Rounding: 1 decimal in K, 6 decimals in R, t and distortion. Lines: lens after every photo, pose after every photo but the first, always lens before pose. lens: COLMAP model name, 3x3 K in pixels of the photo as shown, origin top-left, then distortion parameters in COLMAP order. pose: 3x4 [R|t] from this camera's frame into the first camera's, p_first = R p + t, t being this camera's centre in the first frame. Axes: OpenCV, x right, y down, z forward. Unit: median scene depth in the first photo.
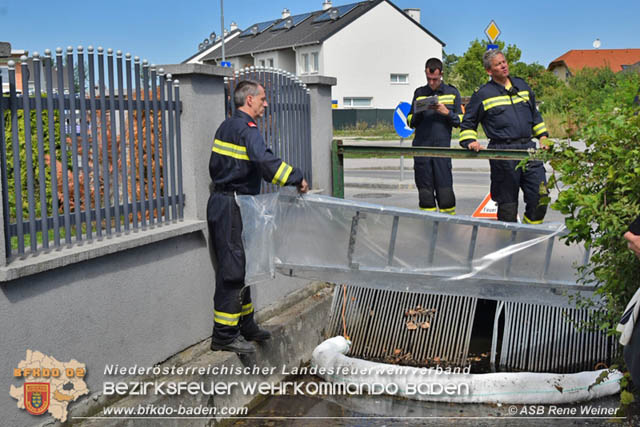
lens RADIAL K [[936.3, 0, 320.0], [0, 936.3, 213.5], [0, 0, 1]] dist [0.143570, 0.002705]
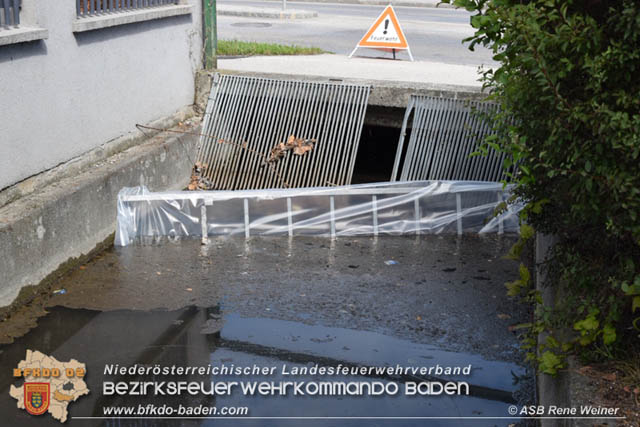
lens RADIAL K [[950.3, 0, 320.0], [0, 950.3, 213.5], [0, 0, 1]] dist [0.008433, 0.080728]
pose [[0.992193, 0.005064, 0.124611, 0.014206], [-0.024939, 0.987051, 0.158457, 0.027569], [-0.122195, -0.160328, 0.979471, 0.099198]]
